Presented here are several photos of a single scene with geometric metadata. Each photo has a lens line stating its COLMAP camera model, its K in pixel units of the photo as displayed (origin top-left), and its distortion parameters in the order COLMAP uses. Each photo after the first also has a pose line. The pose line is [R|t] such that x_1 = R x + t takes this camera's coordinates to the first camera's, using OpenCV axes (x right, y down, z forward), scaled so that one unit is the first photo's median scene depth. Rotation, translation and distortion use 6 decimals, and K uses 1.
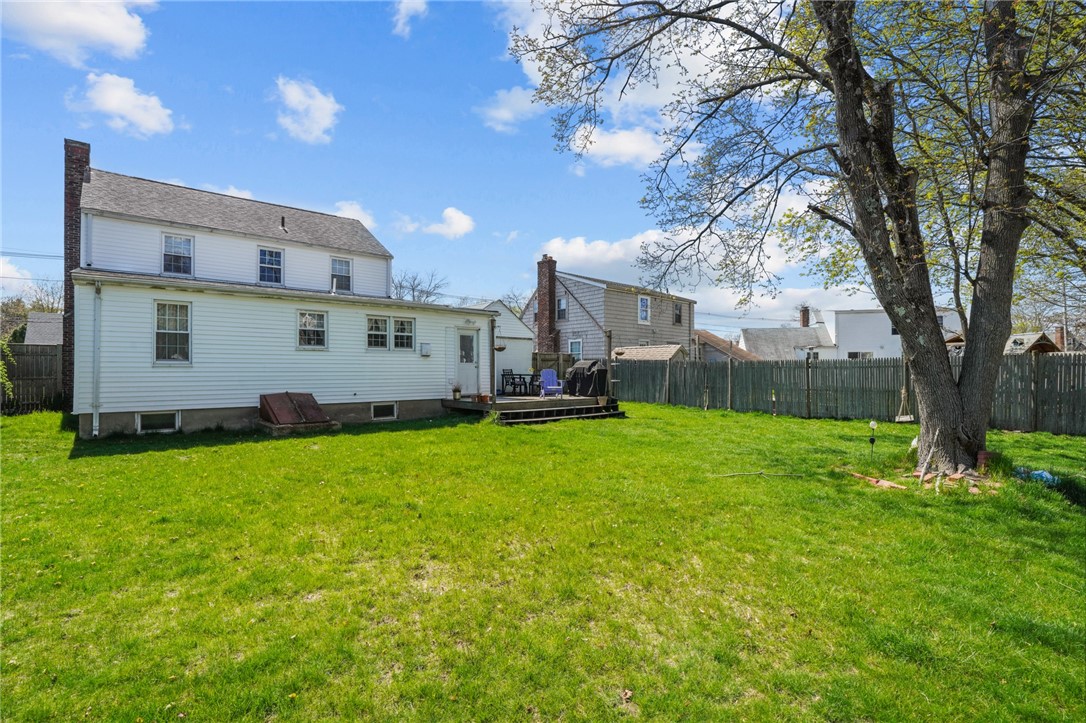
lens RADIAL K [[499.5, 0, 537.1], [0, 499.5, 366.4], [0, 0, 1]] dist [-0.046184, 0.000704]
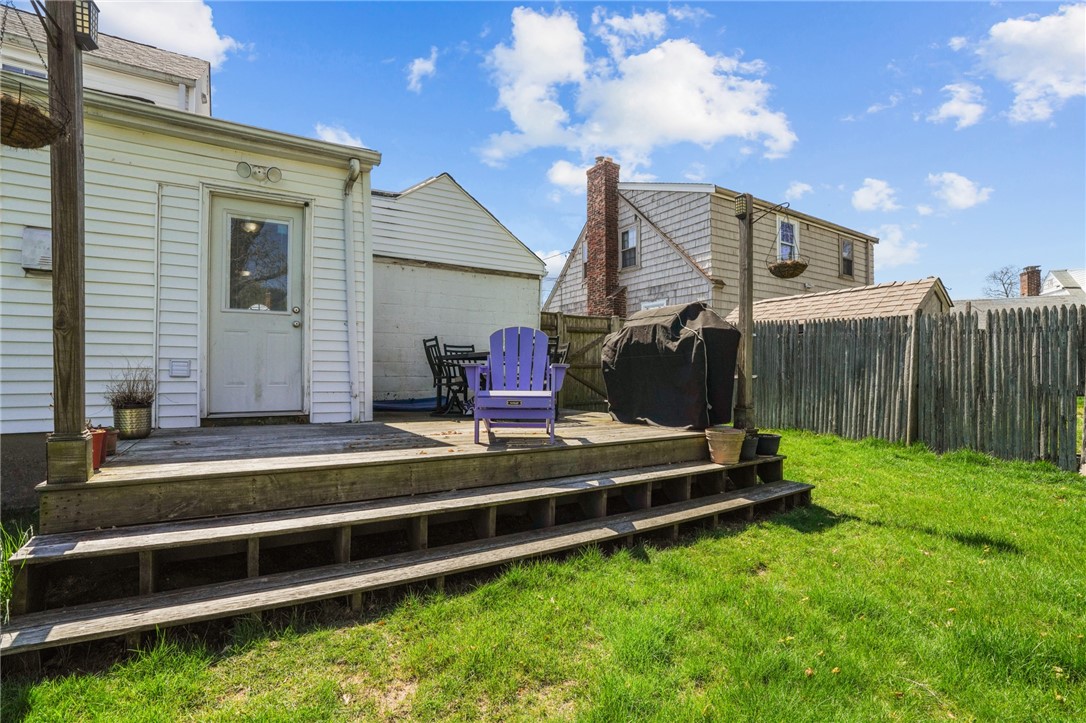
lens RADIAL K [[499.5, 0, 537.1], [0, 499.5, 366.4], [0, 0, 1]] dist [-0.046184, 0.000704]
pose [[0.983090, 0.000845, -0.183120, 0.086314], [-0.001620, 0.999990, -0.004084, 0.029478], [0.183115, 0.004312, 0.983082, 0.764302]]
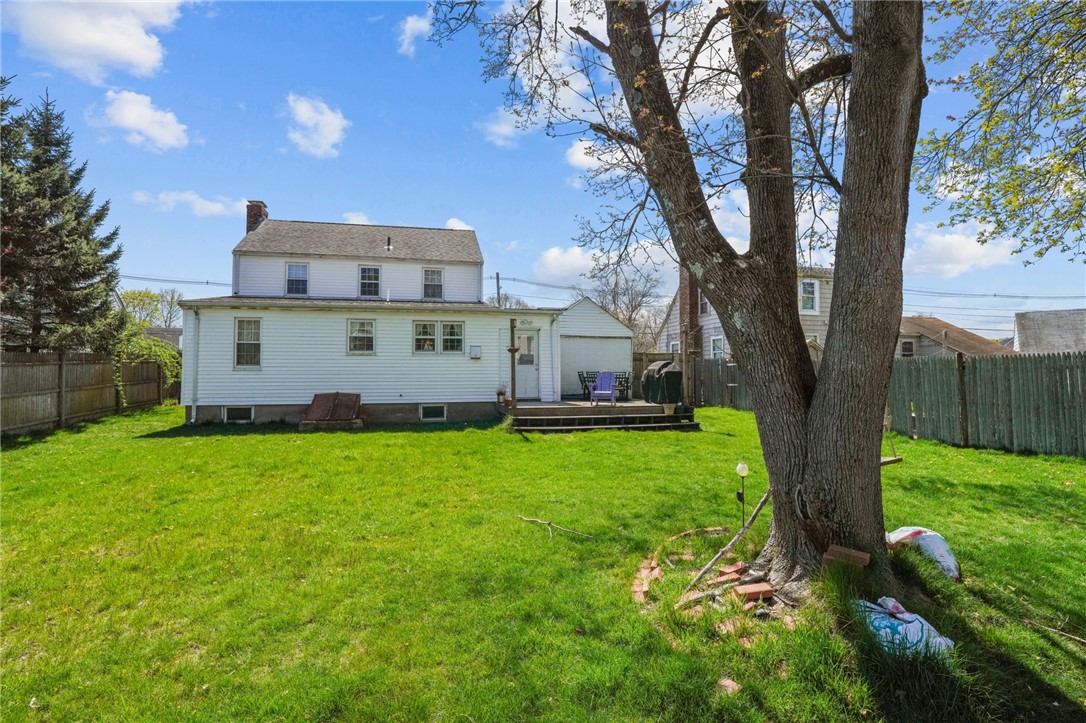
lens RADIAL K [[499.5, 0, 537.1], [0, 499.5, 366.4], [0, 0, 1]] dist [-0.046184, 0.000704]
pose [[0.878848, -0.005843, -0.477067, 0.351879], [0.005105, 0.999983, -0.002843, -0.001543], [0.477075, 0.000063, 0.878862, 0.171119]]
